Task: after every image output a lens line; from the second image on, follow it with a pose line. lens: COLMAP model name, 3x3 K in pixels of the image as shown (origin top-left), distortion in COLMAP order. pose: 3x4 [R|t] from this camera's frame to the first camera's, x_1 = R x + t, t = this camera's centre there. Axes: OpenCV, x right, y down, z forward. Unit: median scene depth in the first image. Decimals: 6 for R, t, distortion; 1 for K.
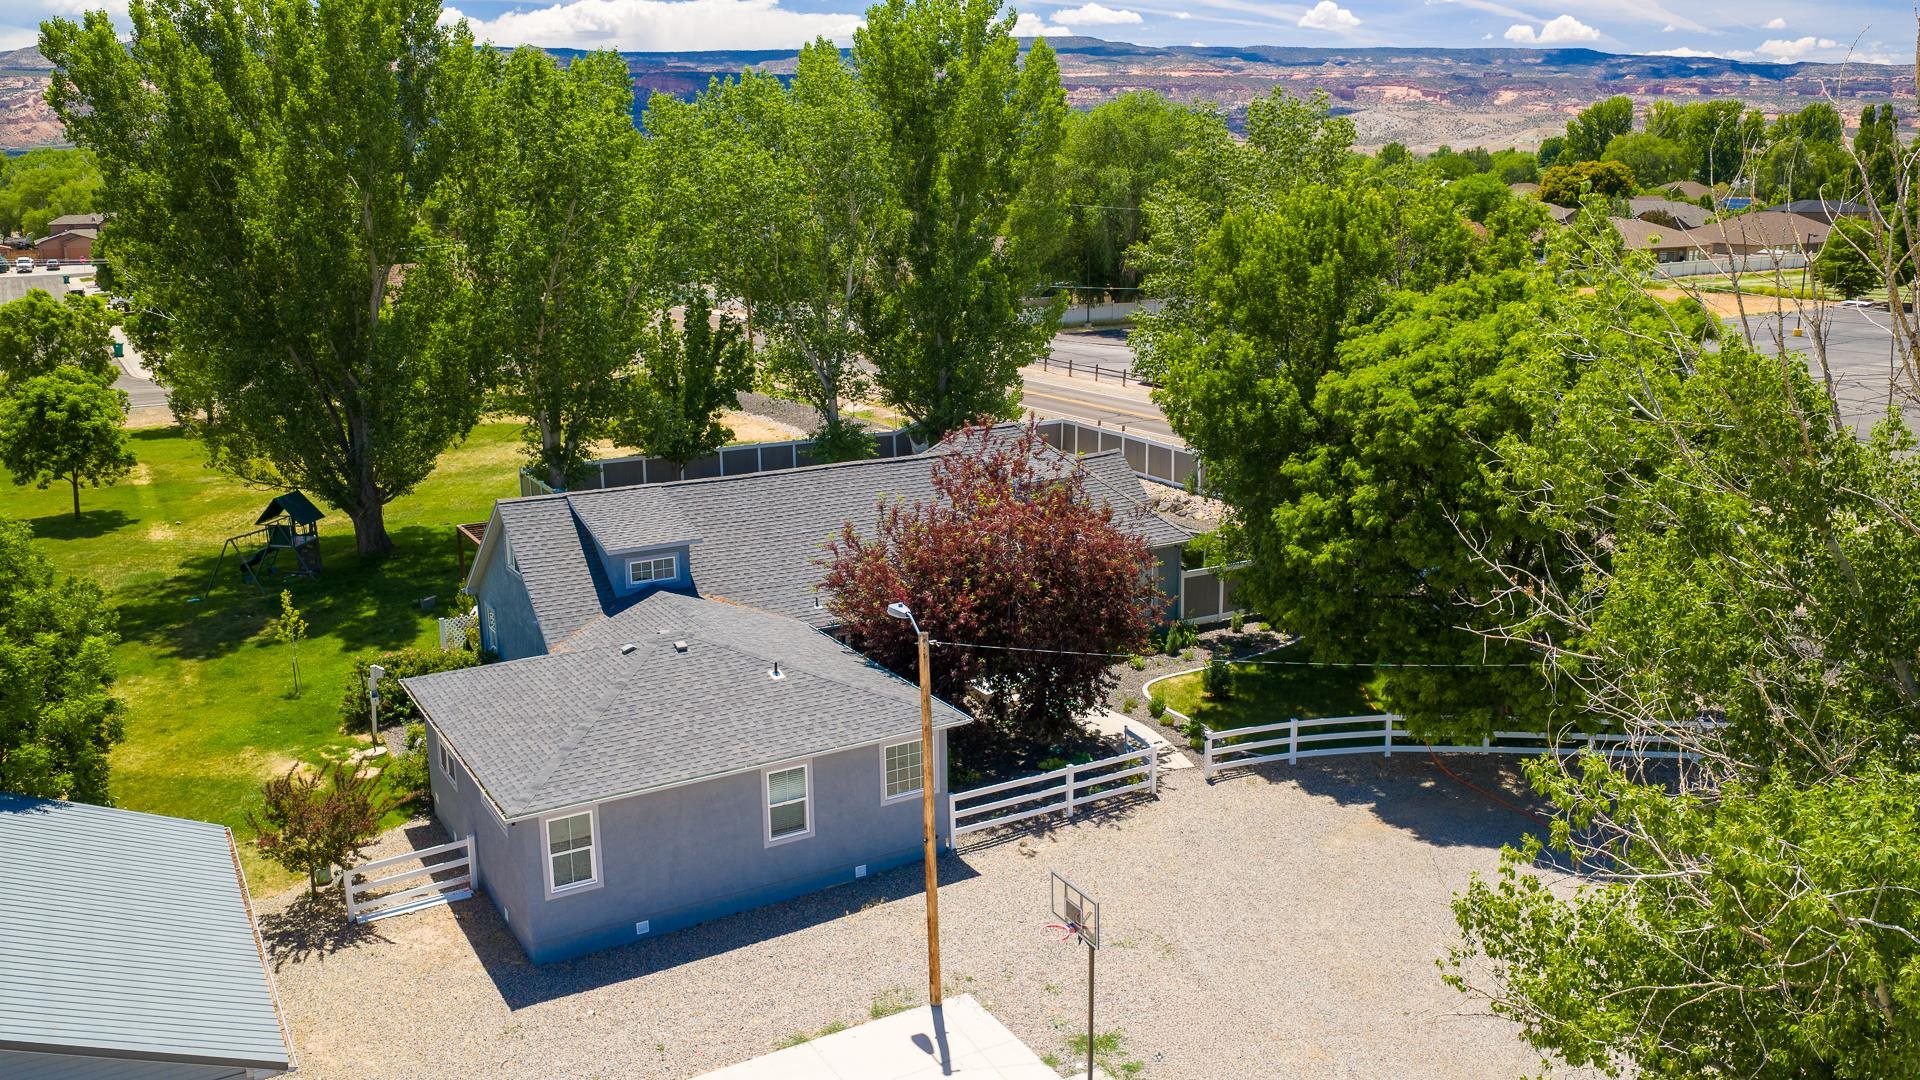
lens RADIAL K [[1587.6, 0, 976.5], [0, 1587.6, 542.6], [0, 0, 1]] dist [0.022253, -0.047635]
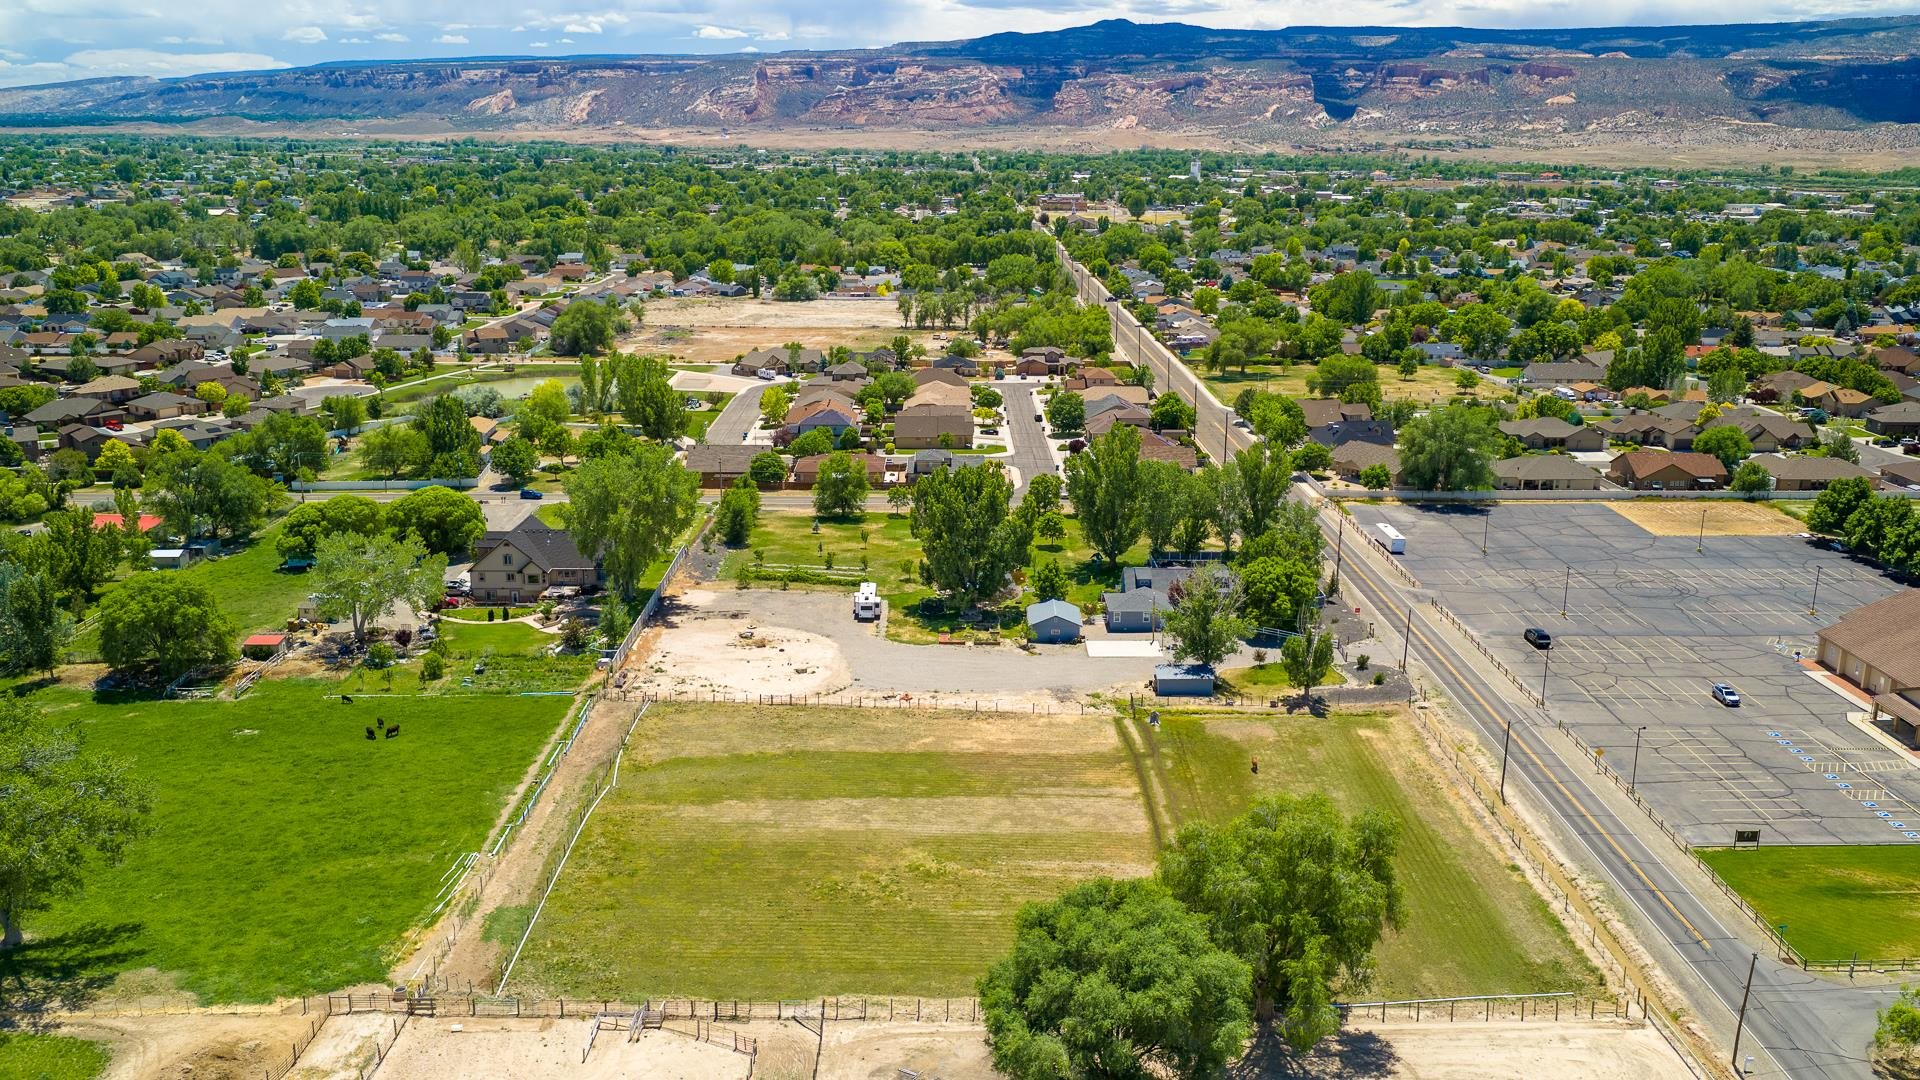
lens RADIAL K [[1587.6, 0, 963.4], [0, 1587.6, 547.2], [0, 0, 1]] dist [0.022253, -0.047635]
pose [[0.862598, 0.142917, -0.485282, 2.246817], [-0.132516, 0.989604, 0.055892, -0.383750], [0.488225, 0.016095, 0.872569, -4.919404]]
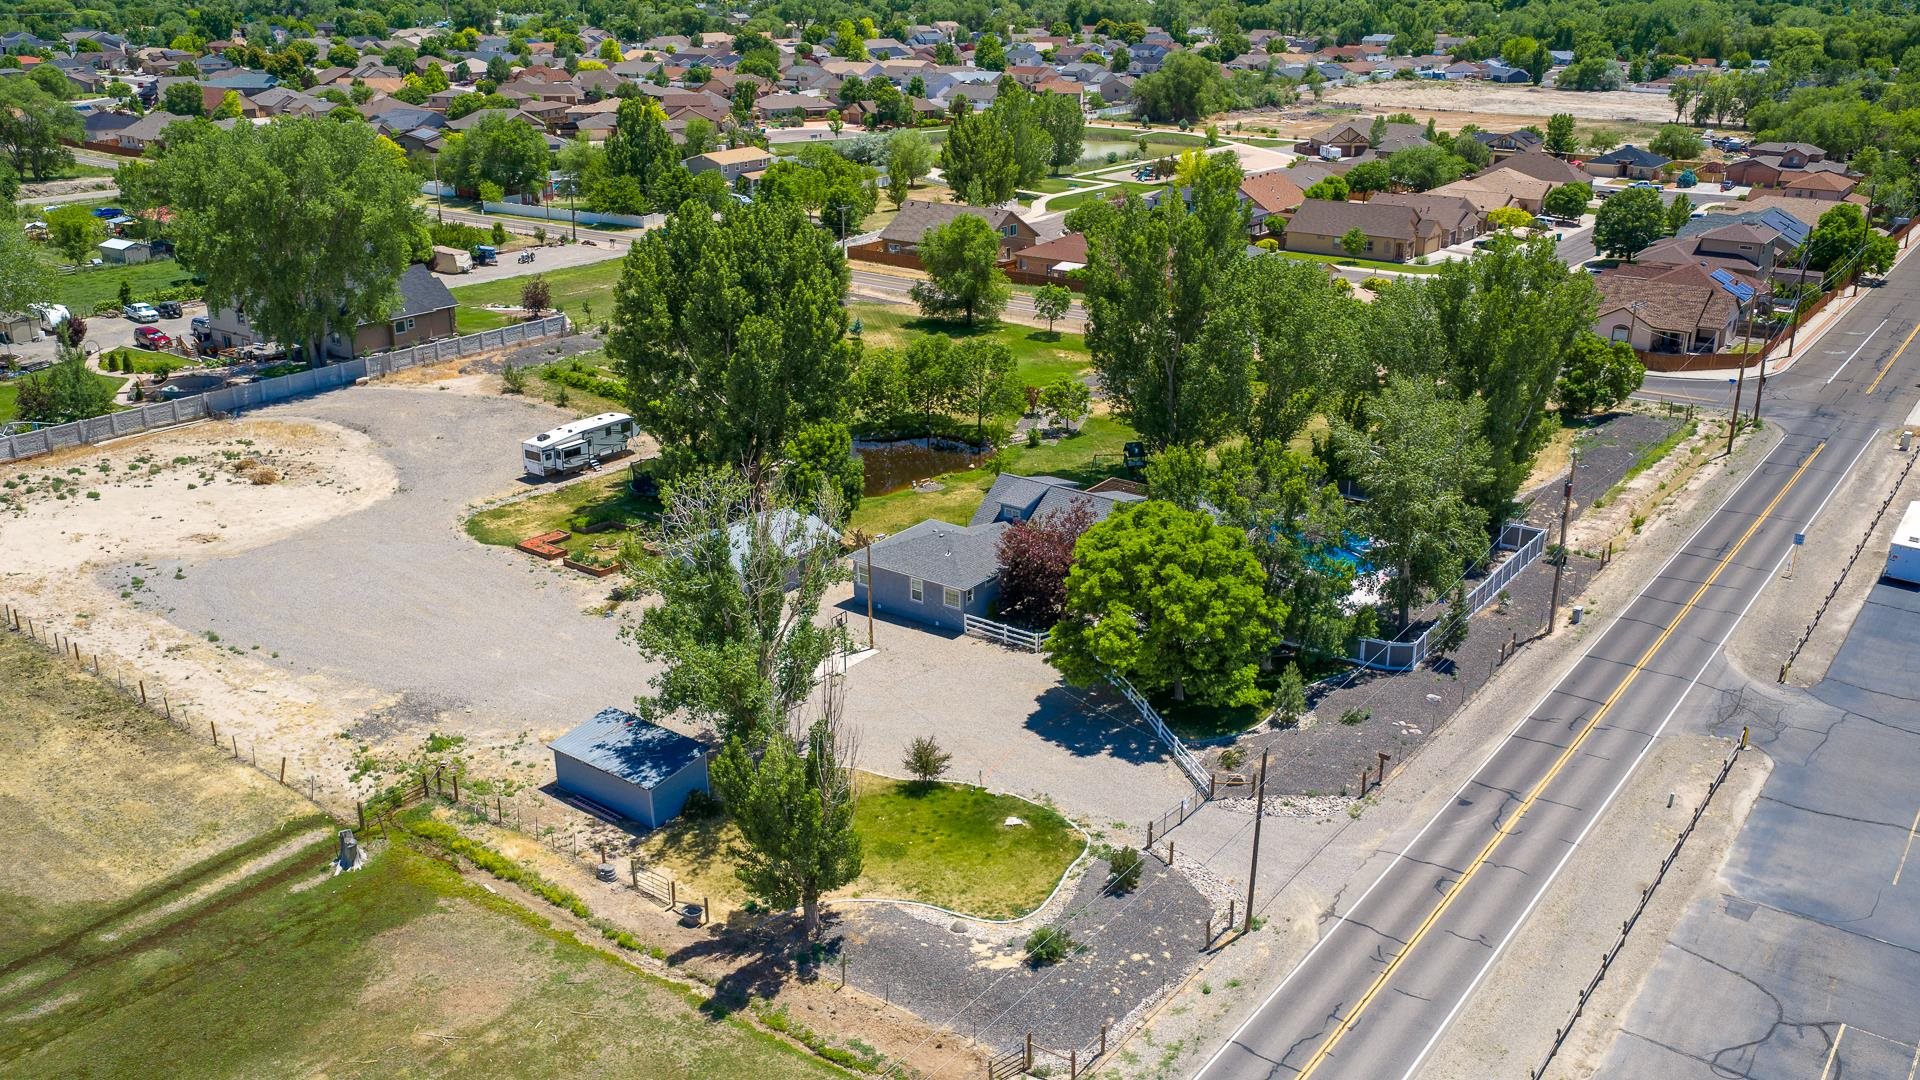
lens RADIAL K [[1587.6, 0, 962.6], [0, 1587.6, 547.0], [0, 0, 1]] dist [0.022253, -0.047635]
pose [[0.385514, 0.331389, -0.861139, 2.142018], [-0.224267, 0.938946, 0.260931, -0.624350], [0.895033, 0.092532, 0.436296, -0.245571]]
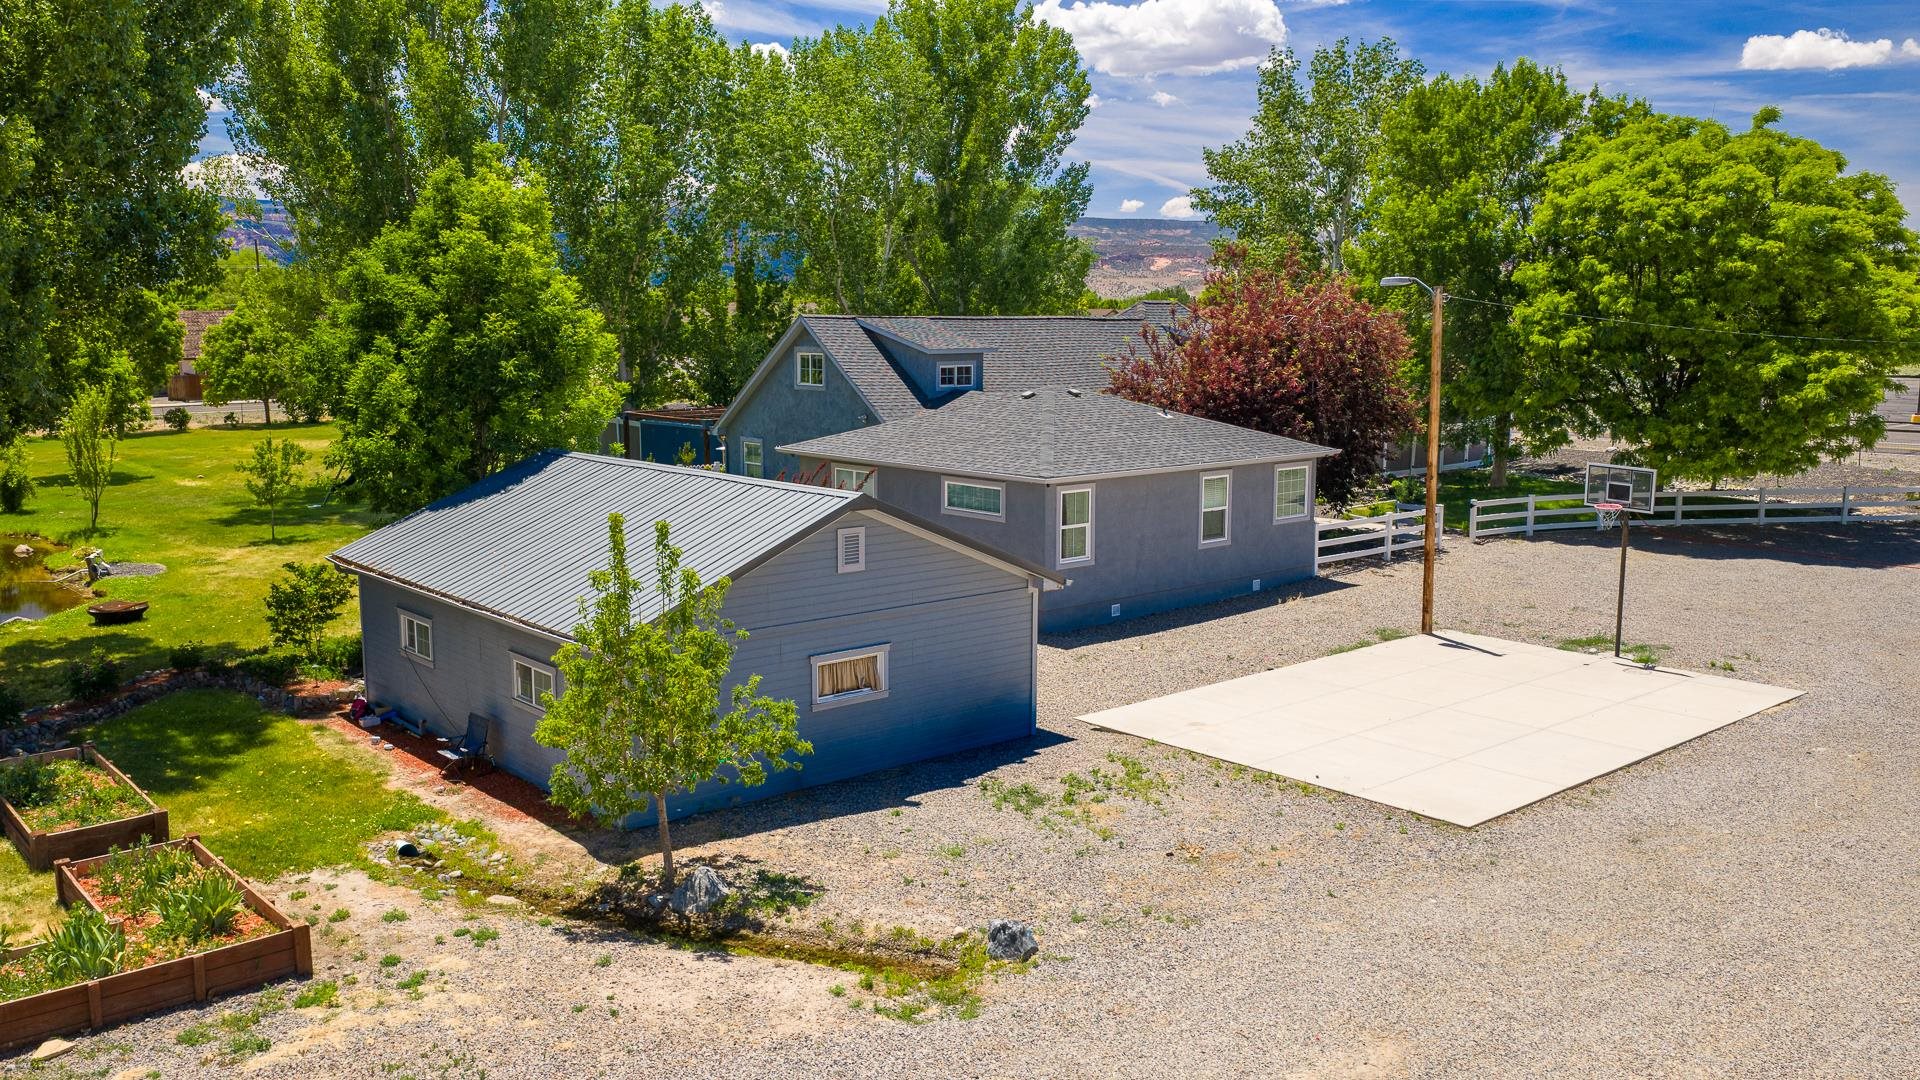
lens RADIAL K [[1587.6, 0, 969.6], [0, 1587.6, 533.8], [0, 0, 1]] dist [0.022253, -0.047635]
pose [[0.981174, -0.014784, 0.192559, -0.416475], [0.034187, 0.994615, -0.097835, 0.236172], [-0.190076, 0.102576, 0.976396, -0.037204]]
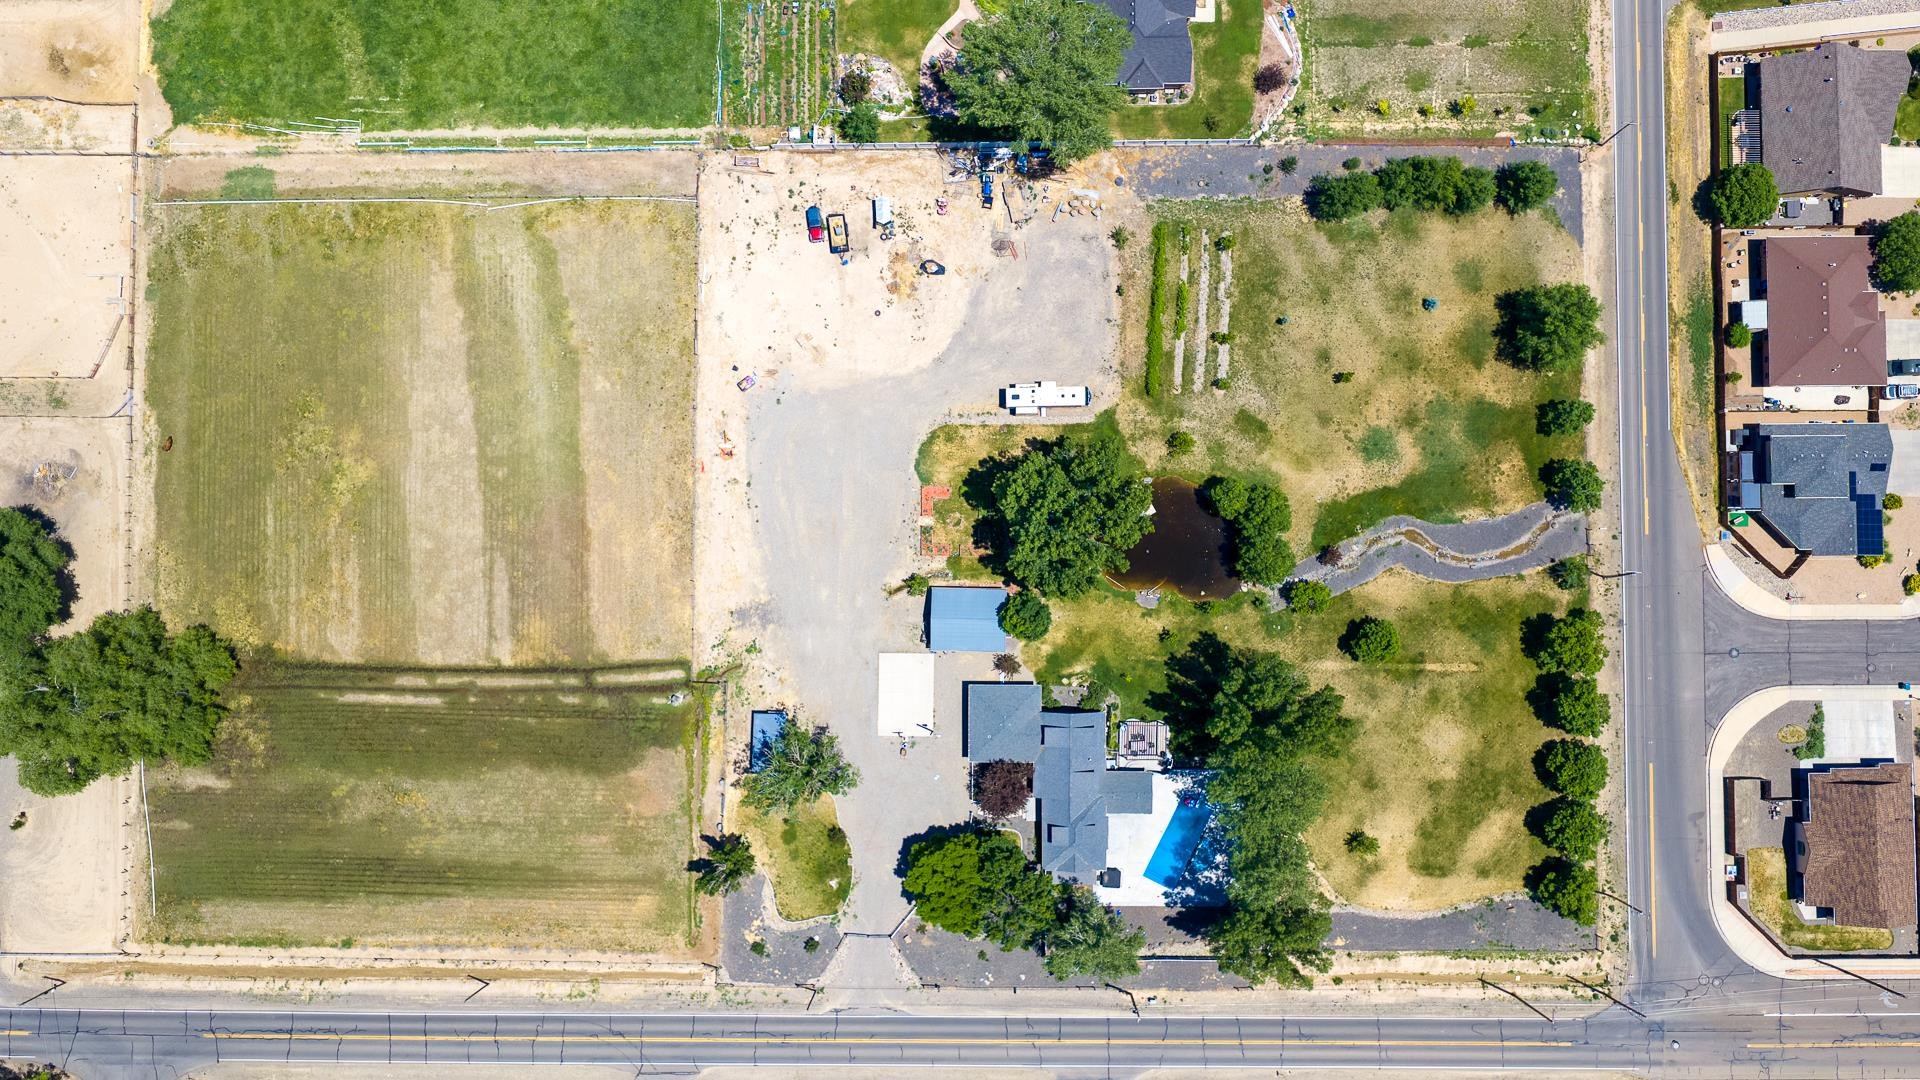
lens RADIAL K [[1587.6, 0, 968.8], [0, 1587.6, 541.0], [0, 0, 1]] dist [0.022253, -0.047635]
pose [[-0.513303, 0.858067, -0.015502, -0.543367], [-0.176704, -0.087996, 0.980323, -4.936695], [0.839819, 0.505942, 0.196792, -0.526346]]
